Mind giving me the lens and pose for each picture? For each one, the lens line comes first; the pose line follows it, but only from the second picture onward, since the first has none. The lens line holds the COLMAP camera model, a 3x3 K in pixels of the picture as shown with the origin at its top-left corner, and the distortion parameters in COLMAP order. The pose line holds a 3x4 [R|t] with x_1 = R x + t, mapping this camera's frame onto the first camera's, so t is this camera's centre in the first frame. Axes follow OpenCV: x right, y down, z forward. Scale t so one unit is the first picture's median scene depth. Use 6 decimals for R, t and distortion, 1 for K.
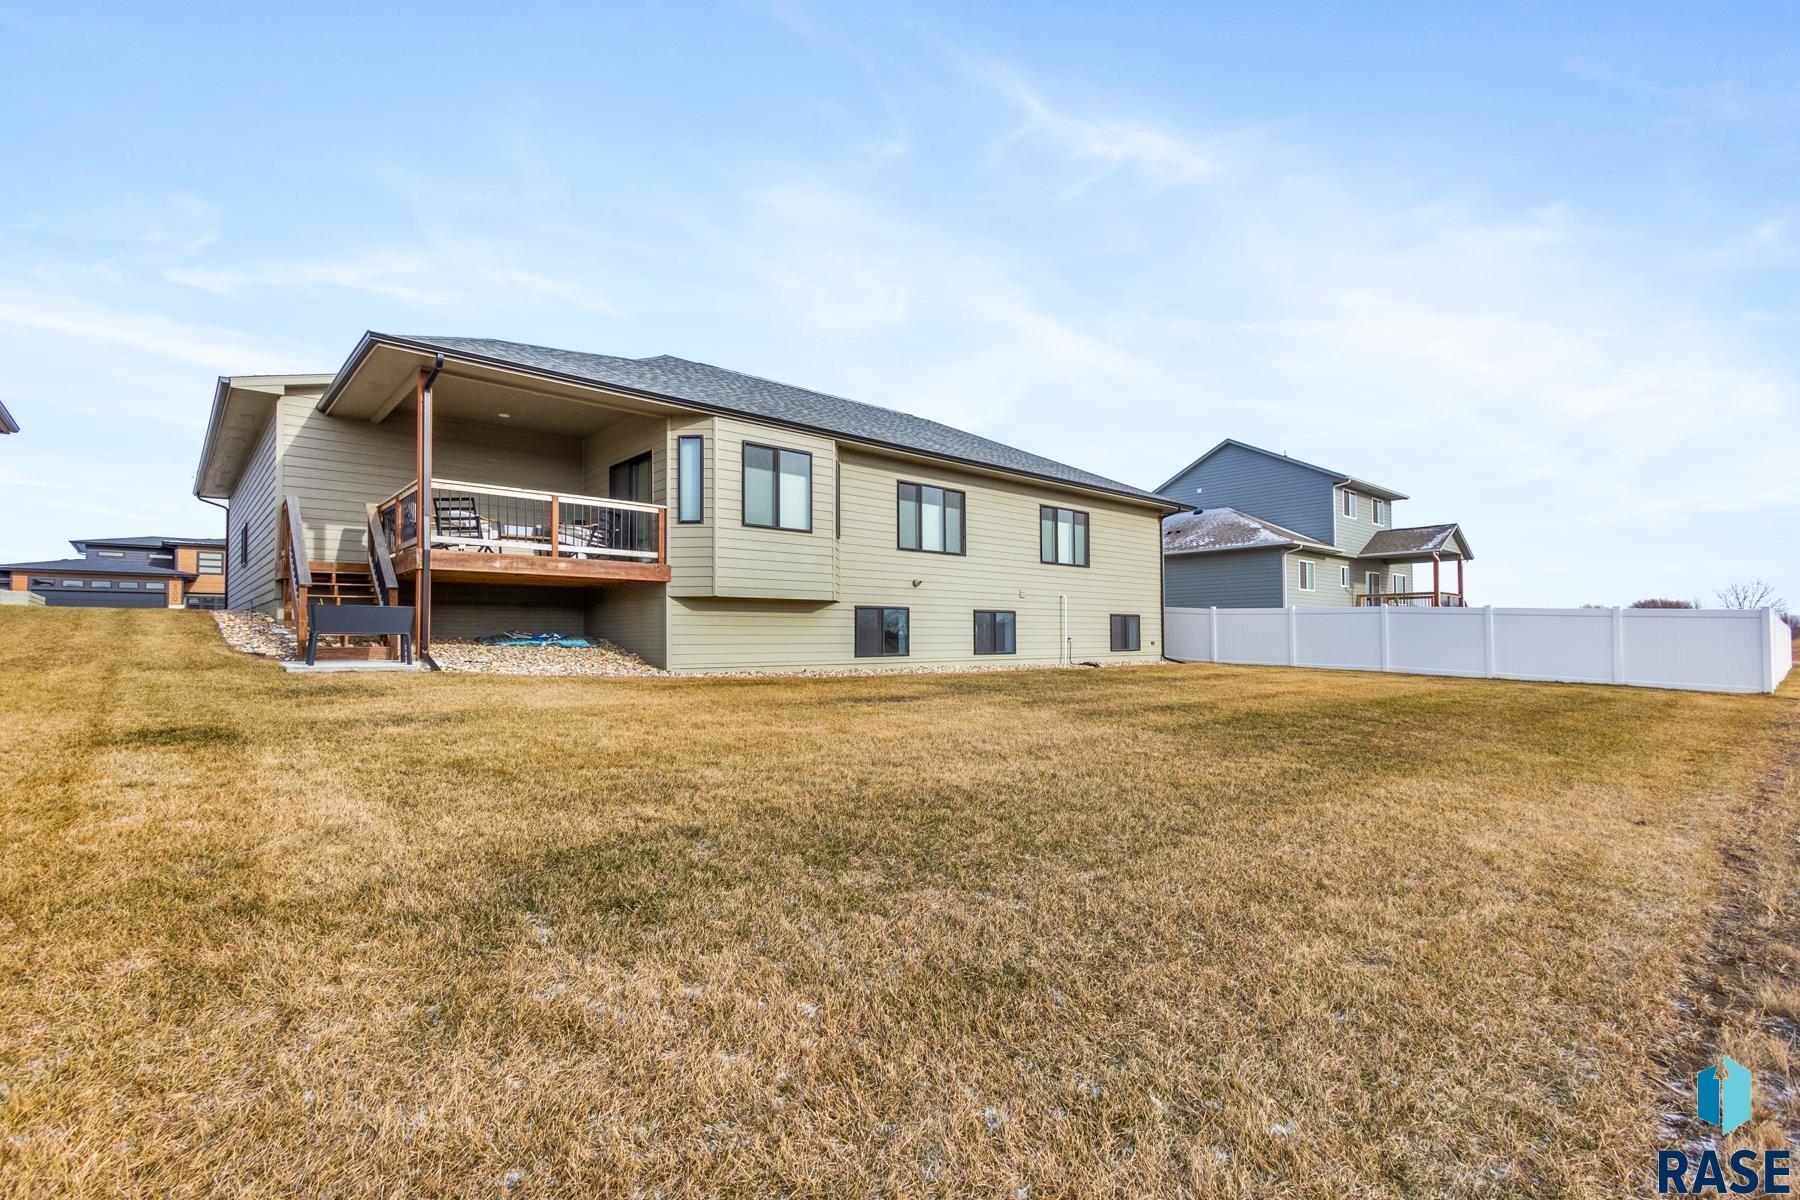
lens RADIAL K [[813.0, 0, 886.7], [0, 813.0, 615.0], [0, 0, 1]] dist [0.002924, 0.000752]
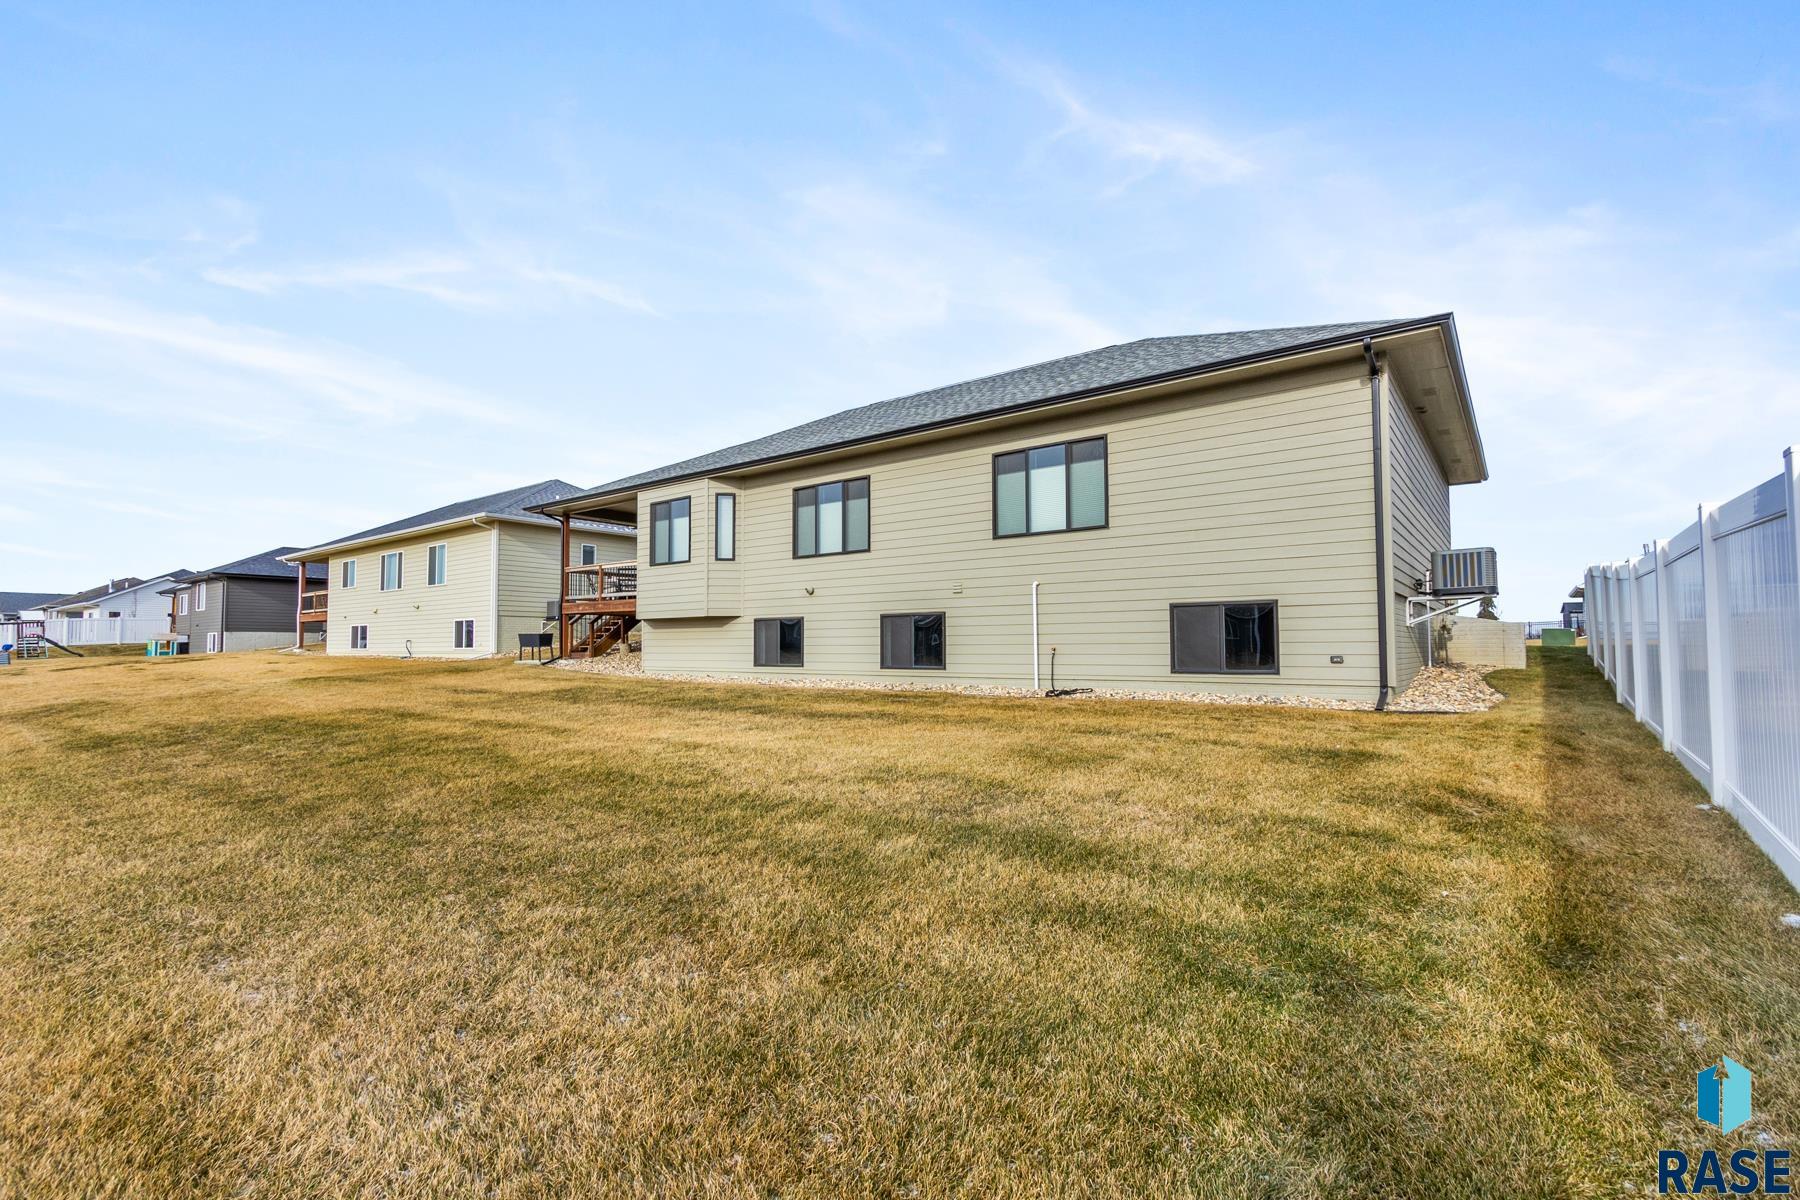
lens RADIAL K [[813.0, 0, 887.0], [0, 813.0, 604.5], [0, 0, 1]] dist [0.002924, 0.000752]
pose [[0.168155, -0.048604, -0.984562, 0.955993], [0.031840, 0.998530, -0.043855, 0.020822], [0.985246, -0.023974, 0.169455, 0.900061]]
